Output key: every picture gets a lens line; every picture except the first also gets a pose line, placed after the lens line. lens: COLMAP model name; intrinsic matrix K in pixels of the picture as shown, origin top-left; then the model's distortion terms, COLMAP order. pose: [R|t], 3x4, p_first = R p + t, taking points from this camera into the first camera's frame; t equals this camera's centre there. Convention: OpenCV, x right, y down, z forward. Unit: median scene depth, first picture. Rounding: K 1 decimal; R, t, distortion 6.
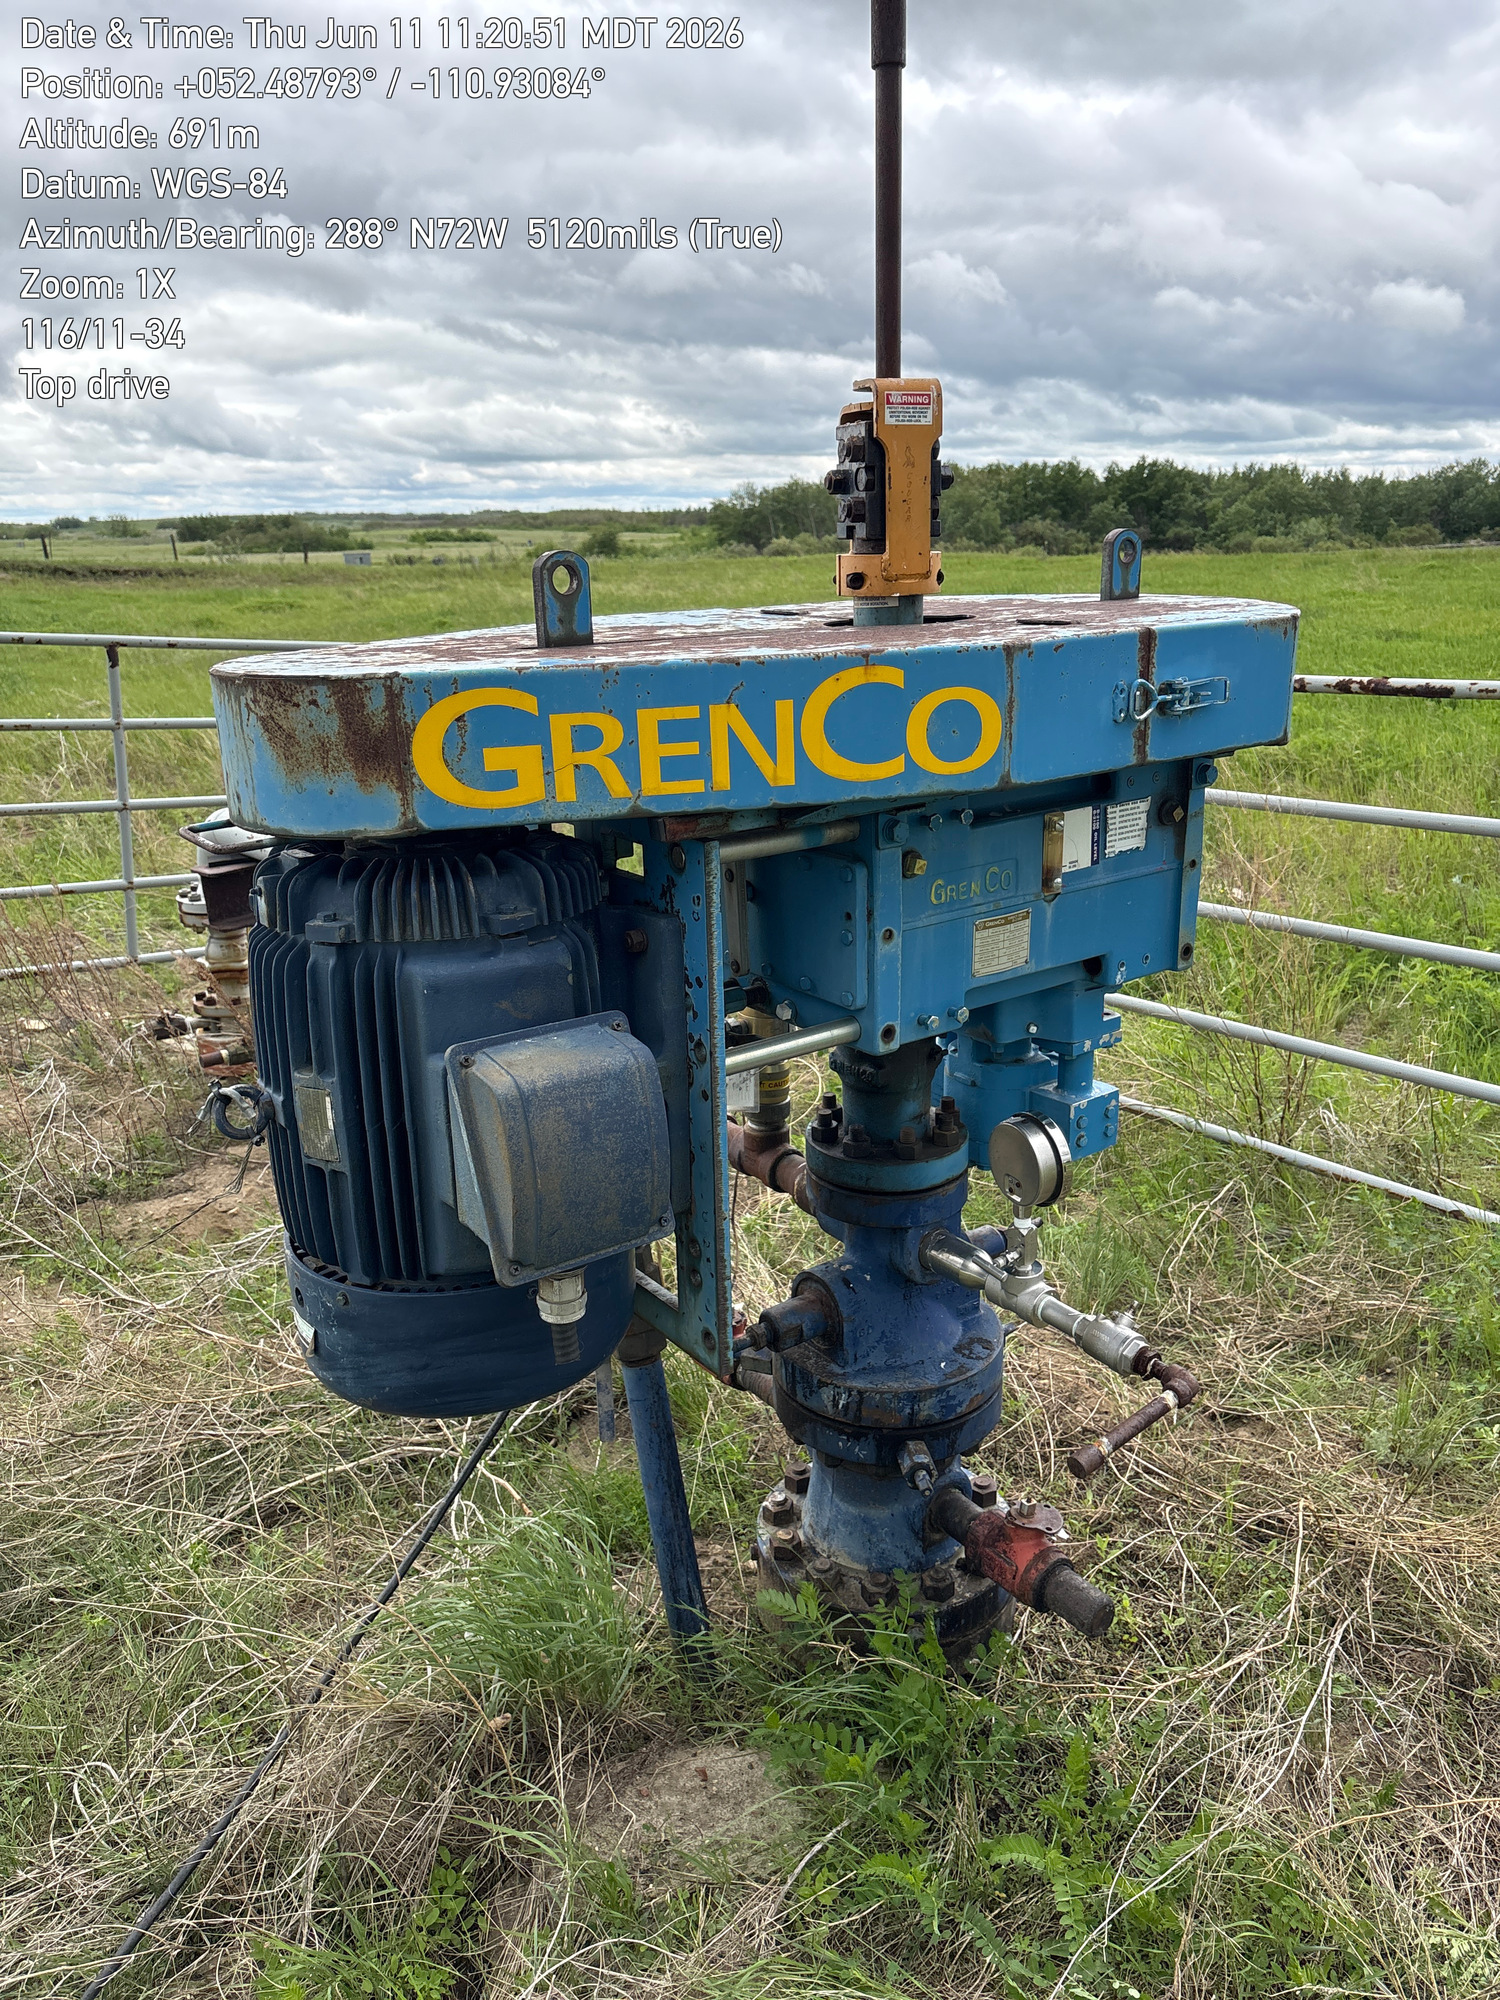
lens RADIAL K [[1564.0, 0, 745.9], [0, 1564.0, 1008.9], [0, 0, 1]] dist [0.034619, -0.006746]
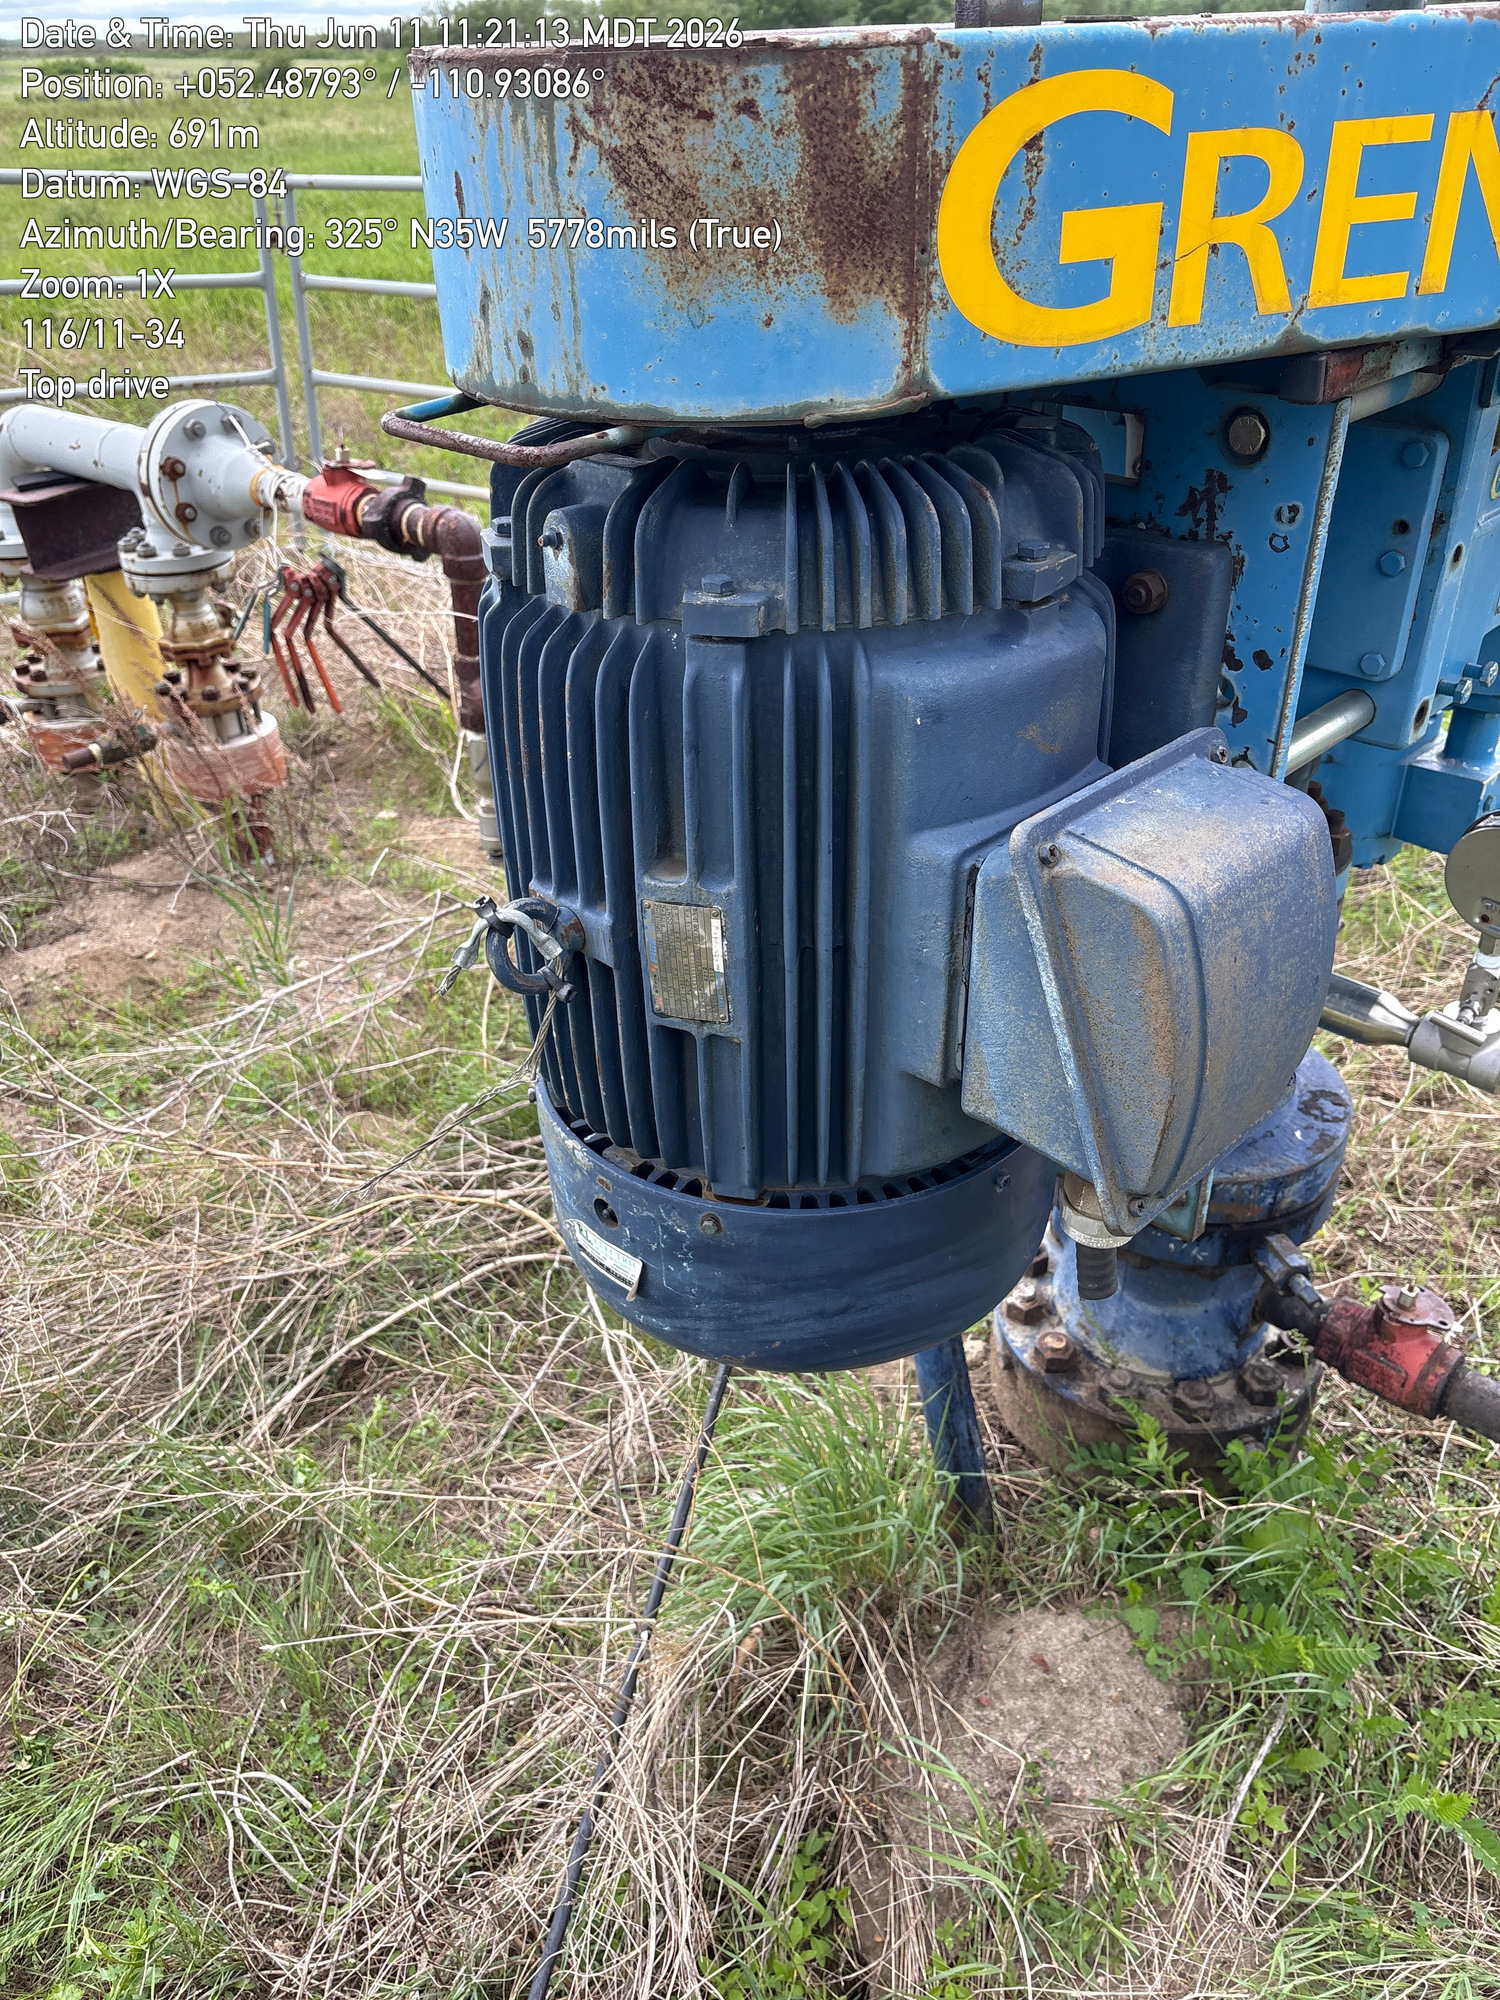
lens RADIAL K [[1526.6, 0, 718.4], [0, 1526.6, 1000.3], [0, 0, 1]] dist [0.082237, -0.083281]
pose [[0.985700, -0.092884, 0.140598, -0.250327], [0.056024, 0.967543, 0.246417, -0.036500], [-0.158923, -0.235017, 0.958911, 0.337431]]
